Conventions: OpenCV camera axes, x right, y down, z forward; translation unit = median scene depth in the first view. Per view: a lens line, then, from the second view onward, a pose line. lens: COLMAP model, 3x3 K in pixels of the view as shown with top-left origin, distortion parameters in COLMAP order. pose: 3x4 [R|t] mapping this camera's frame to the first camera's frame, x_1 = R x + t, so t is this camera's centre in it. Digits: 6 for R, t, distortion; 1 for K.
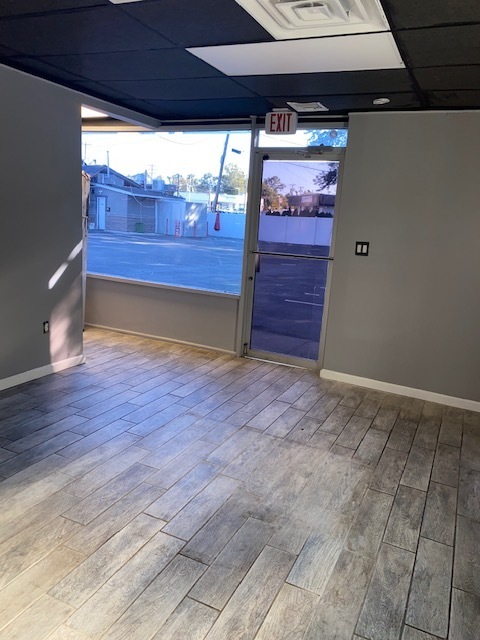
lens RADIAL K [[485.4, 0, 249.5], [0, 485.4, 316.8], [0, 0, 1]] dist [0.036336, -0.033071]
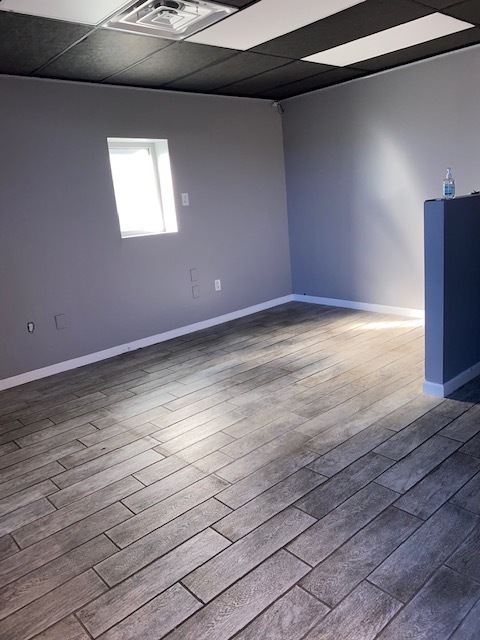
lens RADIAL K [[485.4, 0, 237.3], [0, 485.4, 309.9], [0, 0, 1]] dist [0.036336, -0.033071]
pose [[-0.912542, -0.082053, 0.400668, -0.360110], [0.105690, 0.899079, 0.424837, -0.265372], [-0.395091, 0.430028, -0.811775, 1.343632]]
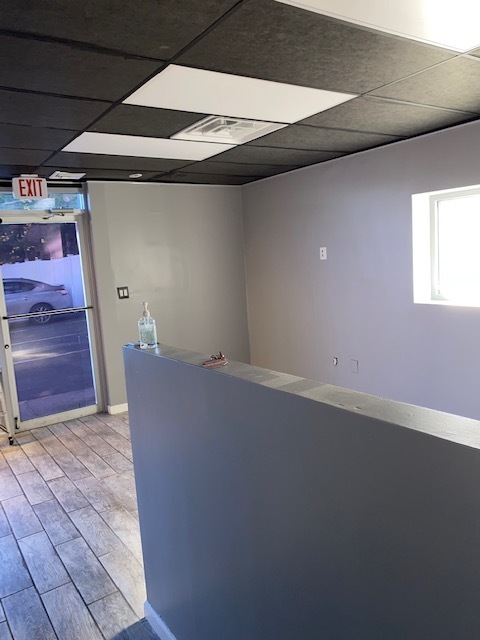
lens RADIAL K [[485.4, 0, 236.3], [0, 485.4, 310.2], [0, 0, 1]] dist [0.036336, -0.033071]
pose [[0.512836, -0.195633, 0.835899, -0.707101], [0.275202, 0.959767, 0.055783, -0.102546], [-0.813181, 0.201433, 0.546042, 0.161734]]
